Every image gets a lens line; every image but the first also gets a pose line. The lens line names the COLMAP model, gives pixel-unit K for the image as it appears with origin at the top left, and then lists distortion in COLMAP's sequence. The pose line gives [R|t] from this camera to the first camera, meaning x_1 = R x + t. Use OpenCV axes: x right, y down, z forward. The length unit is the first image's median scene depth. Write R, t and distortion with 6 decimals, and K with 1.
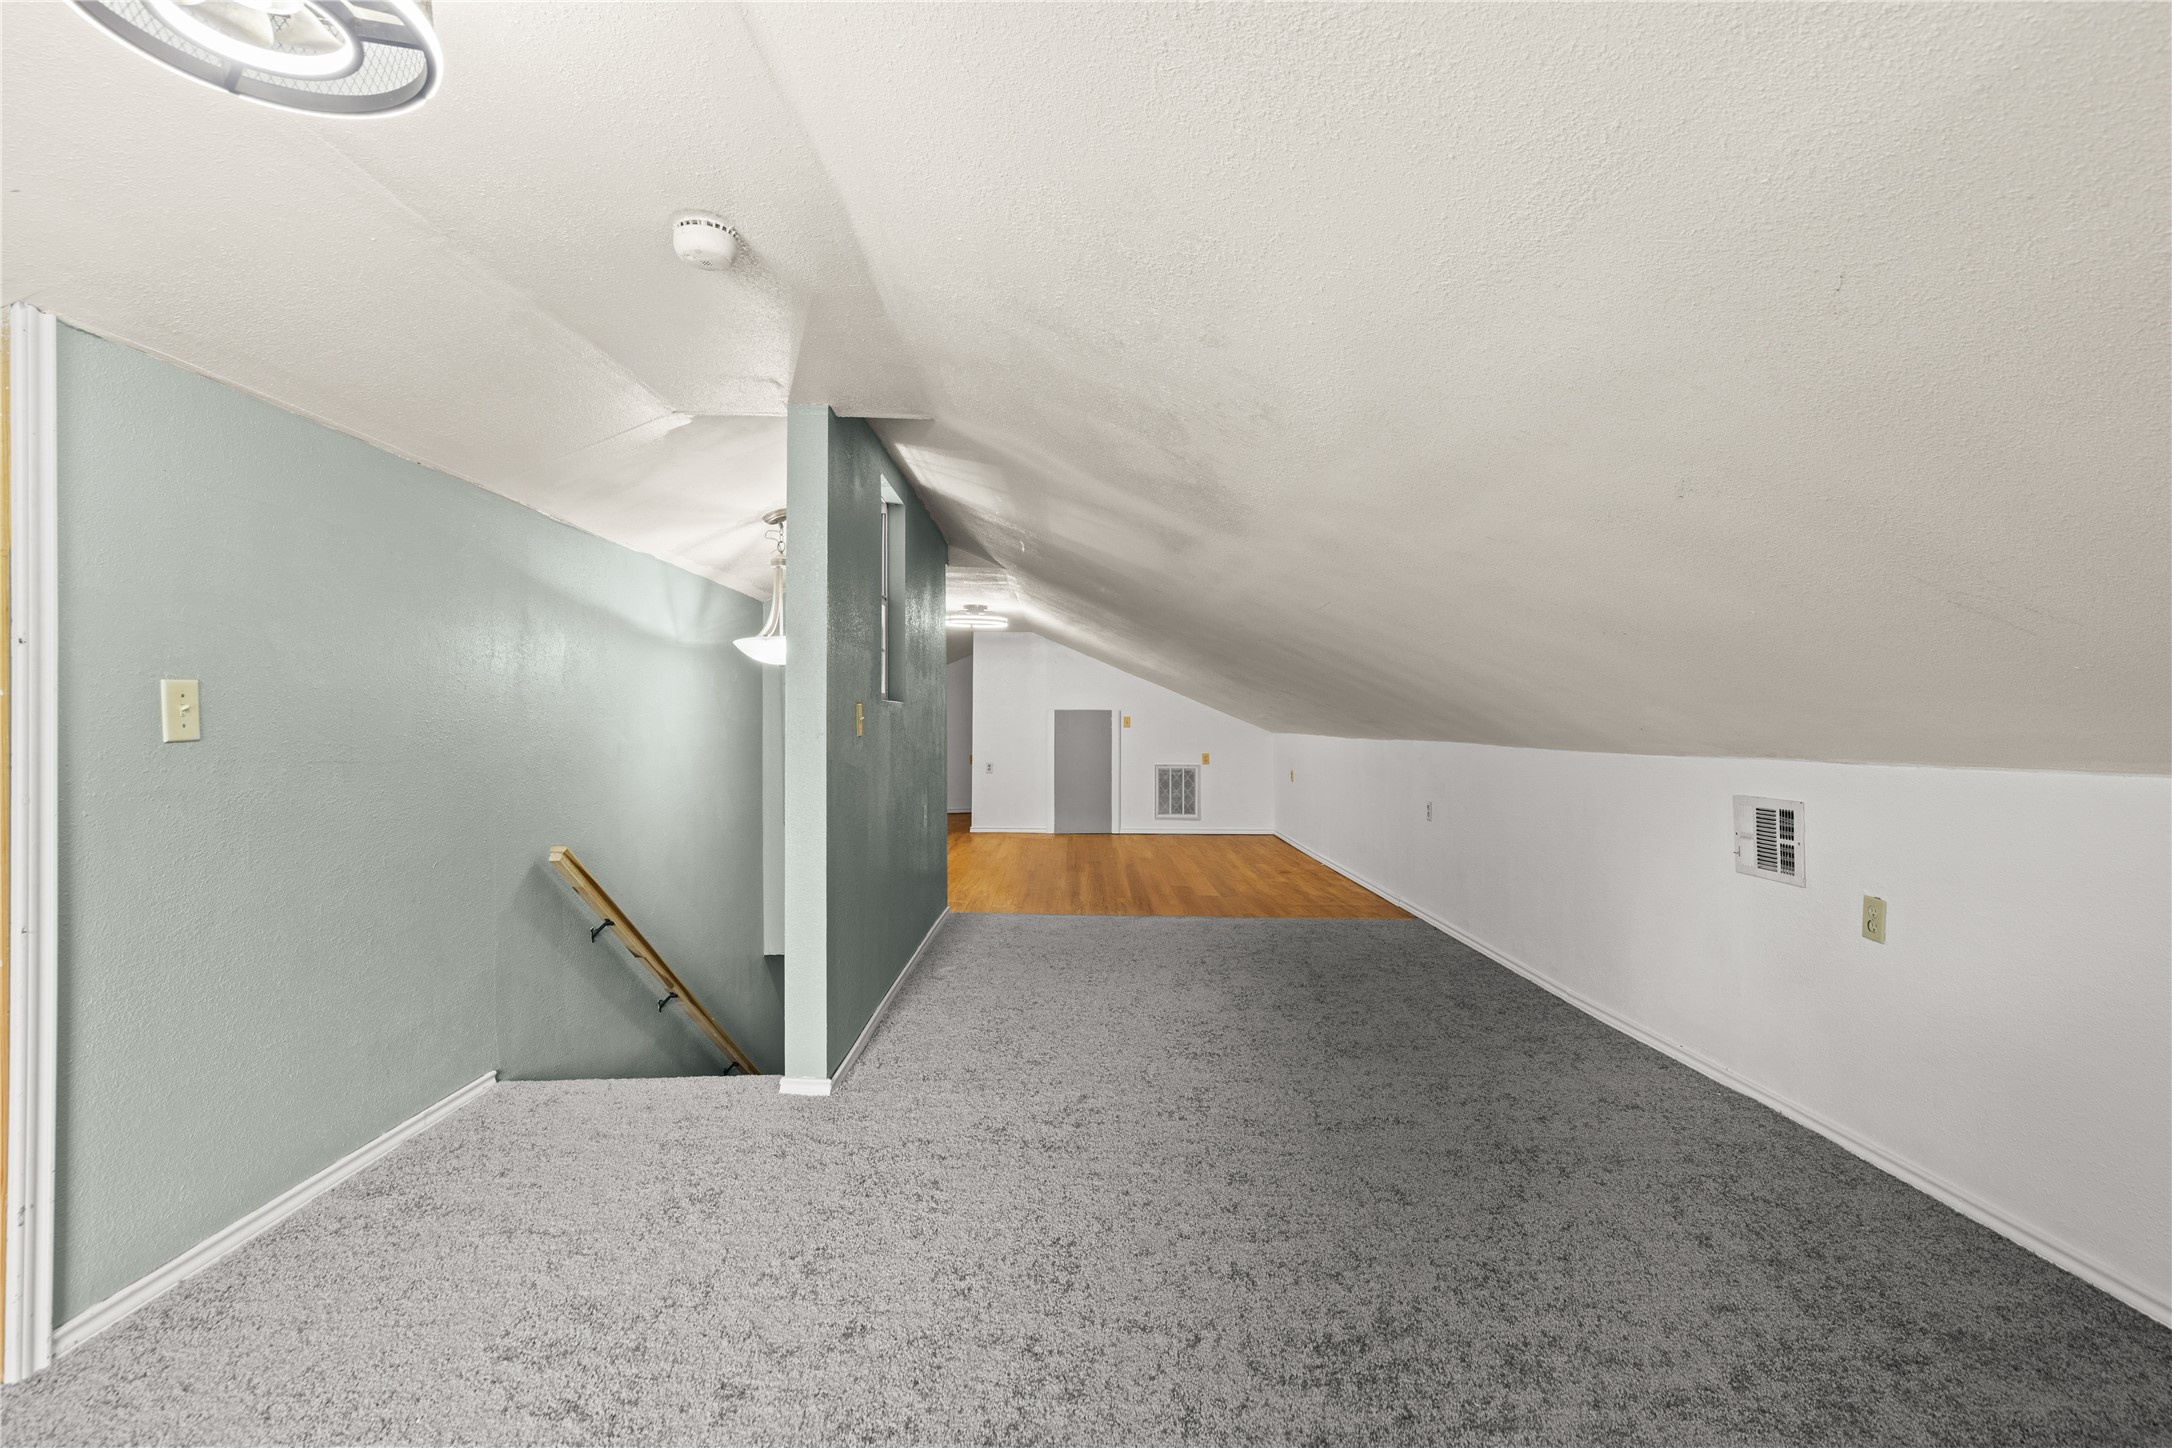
lens RADIAL K [[972.3, 0, 1086.0], [0, 972.3, 724.0], [0, 0, 1]] dist [0.000303, 0.000174]
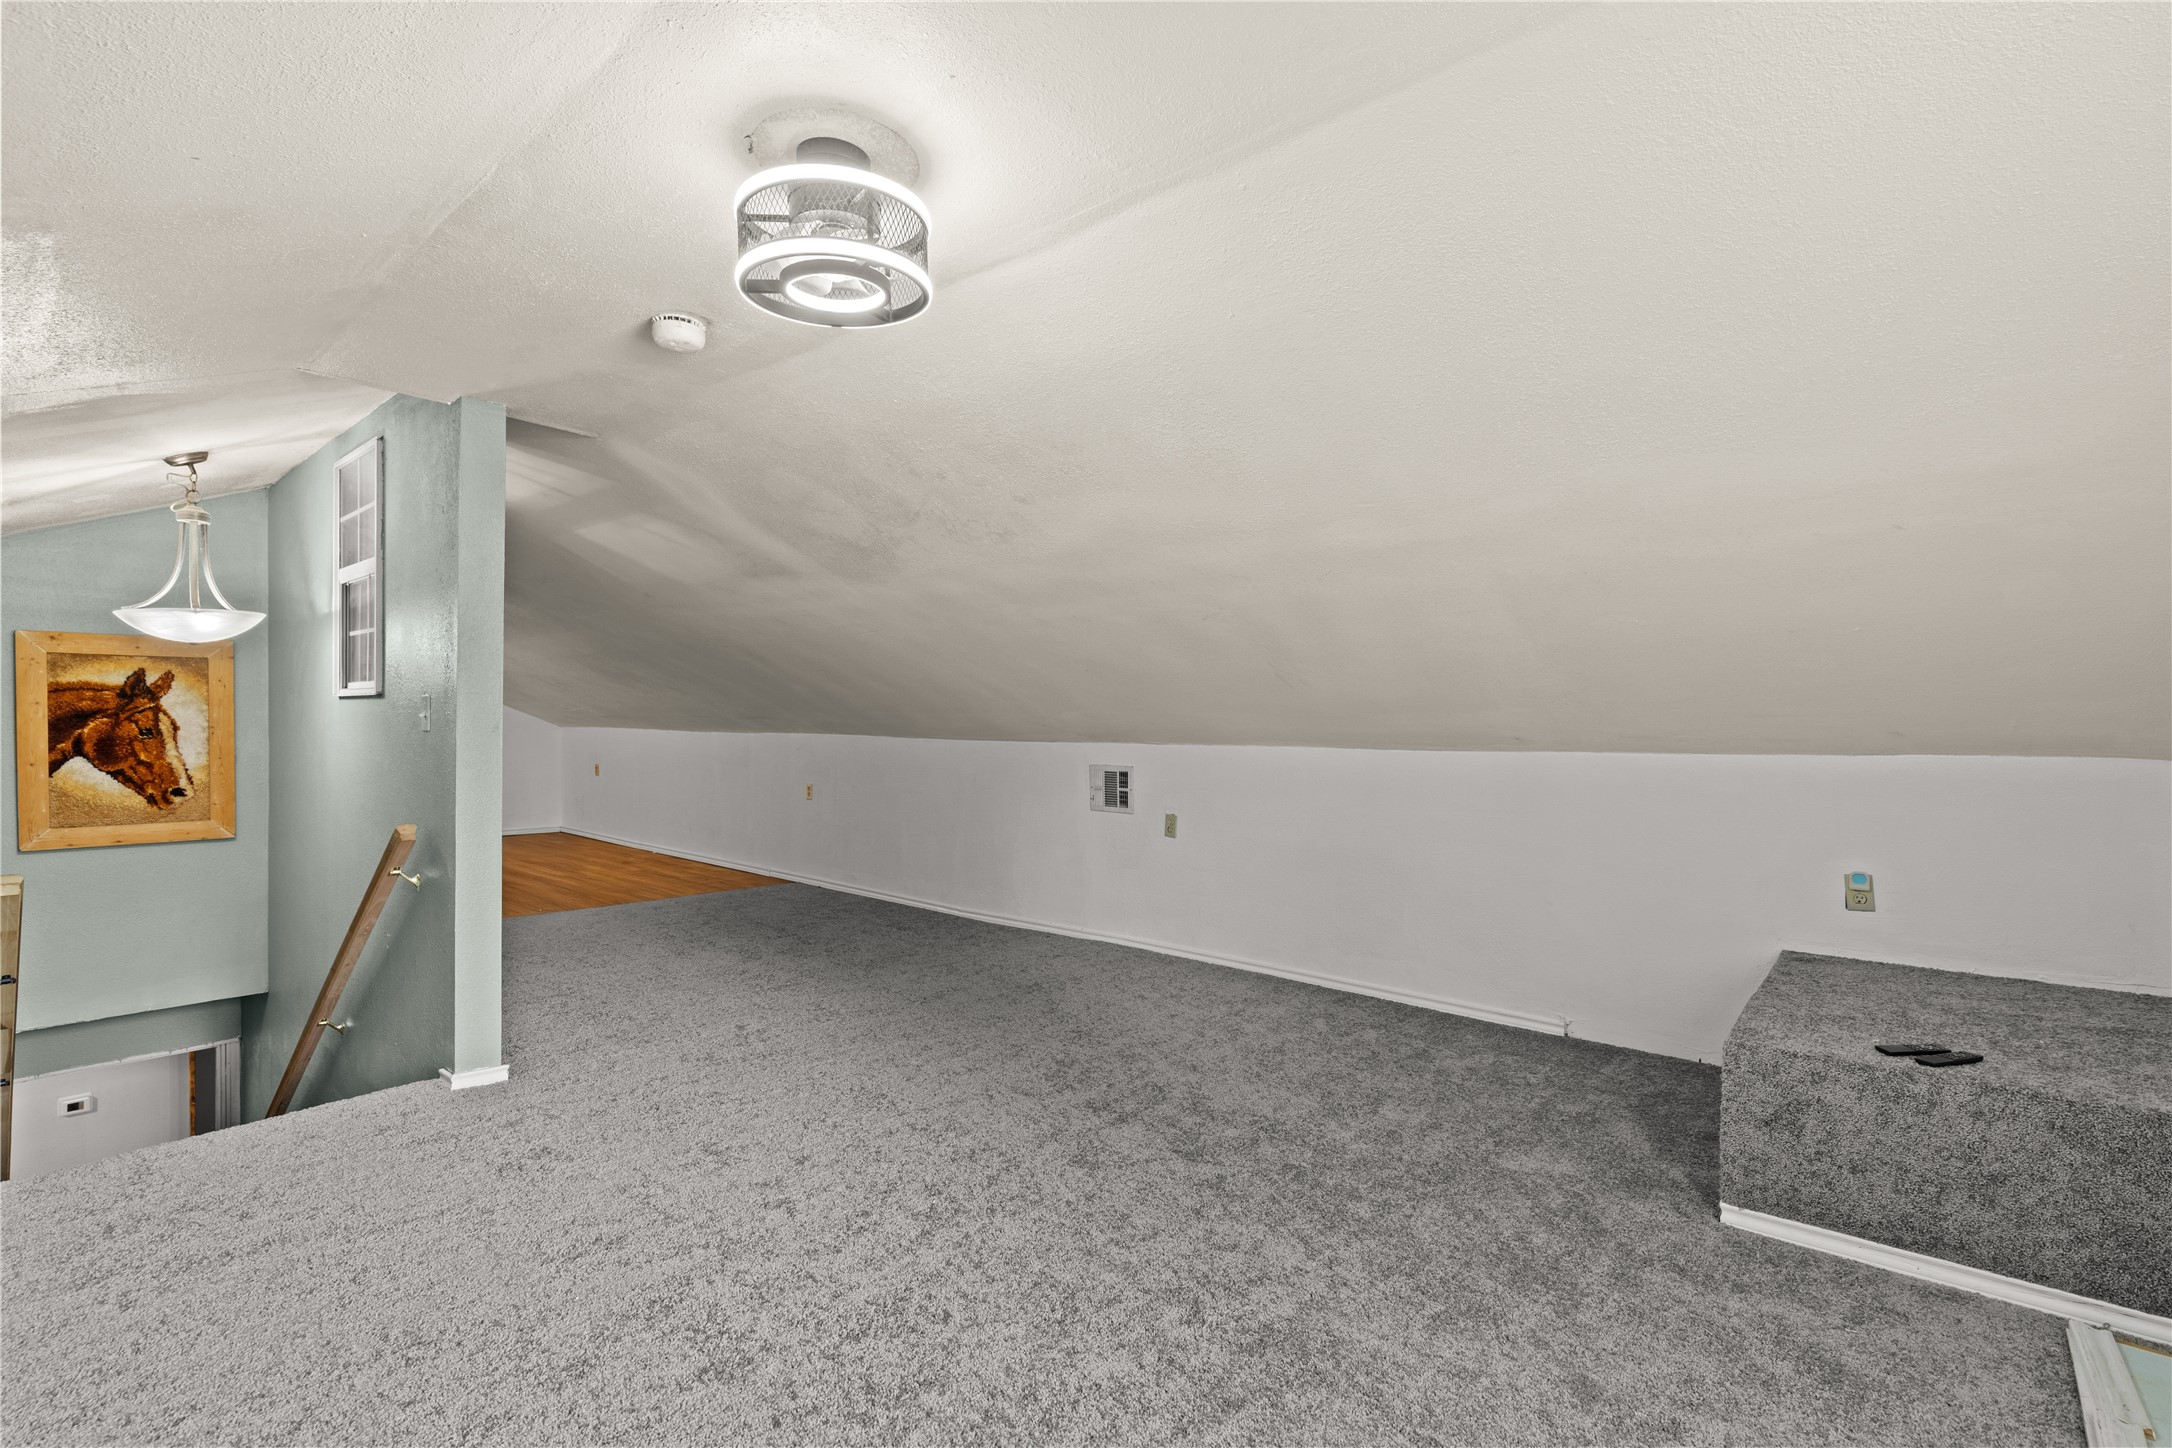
lens RADIAL K [[972.3, 0, 1086.0], [0, 972.3, 724.0], [0, 0, 1]] dist [0.000303, 0.000174]
pose [[0.673254, 0.006977, 0.739378, -0.638632], [-0.009844, 0.999951, -0.000471, 0.003425], [-0.739346, -0.006961, 0.673290, -0.140108]]
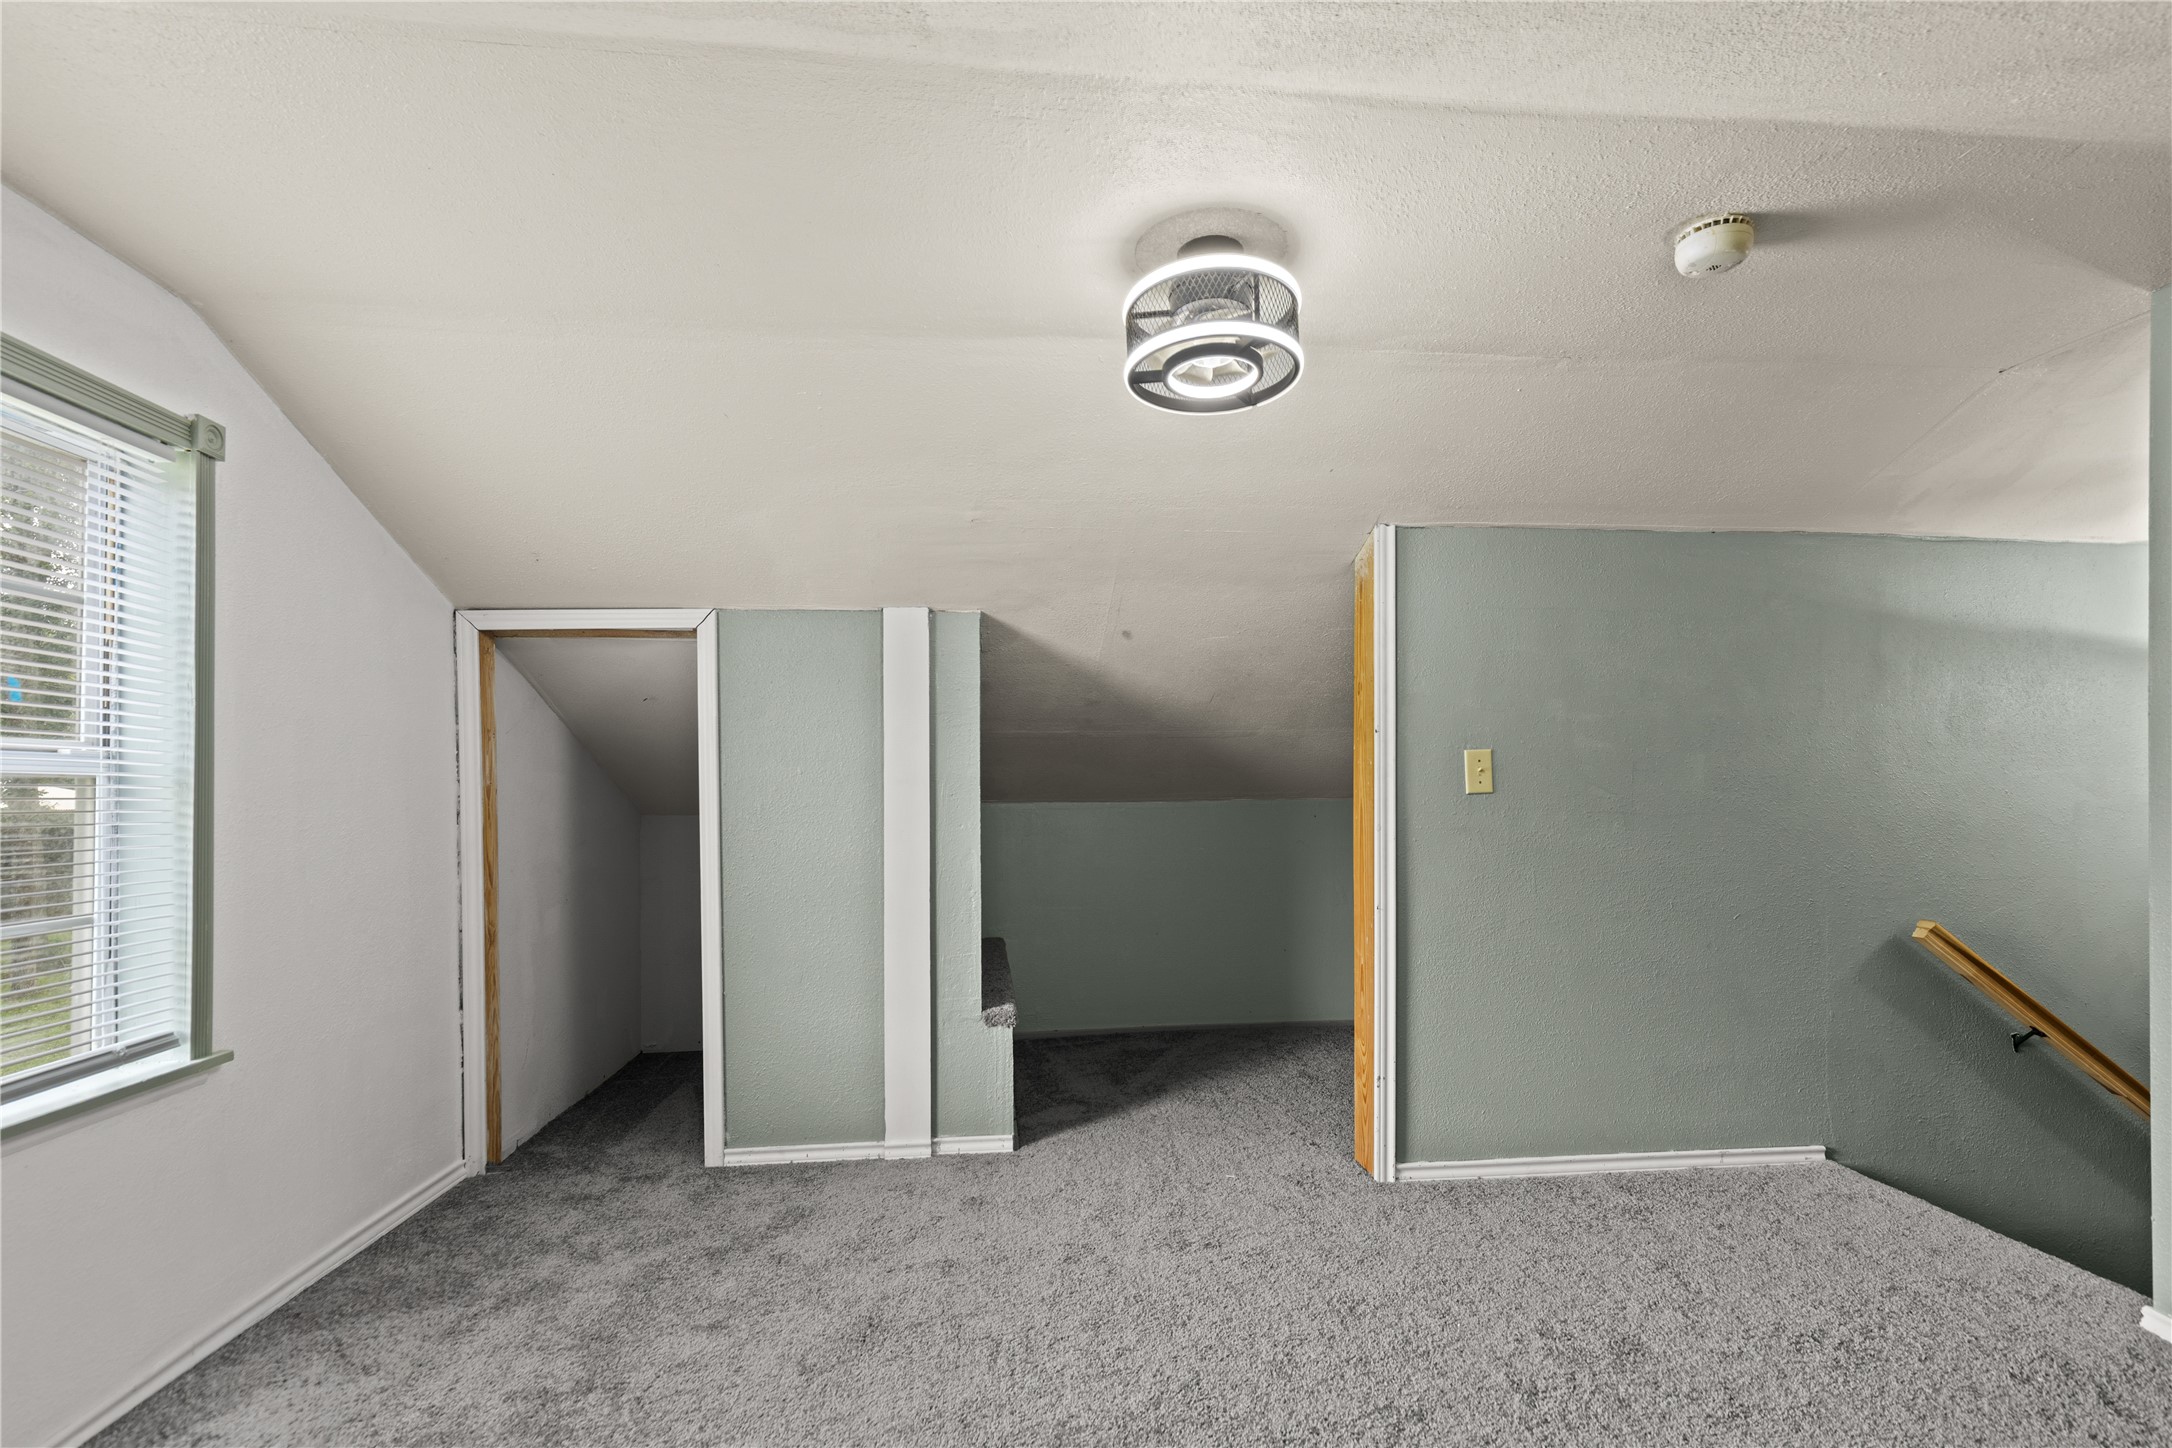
lens RADIAL K [[998.0, 0, 1084.8], [0, 998.0, 782.5], [0, 0, 1]] dist [-0.000233, -0.000394]
pose [[0.069593, -0.004111, -0.997567, 0.332721], [0.006292, 0.999973, -0.003682, 0.002849], [0.997556, -0.006020, 0.069617, 0.237293]]
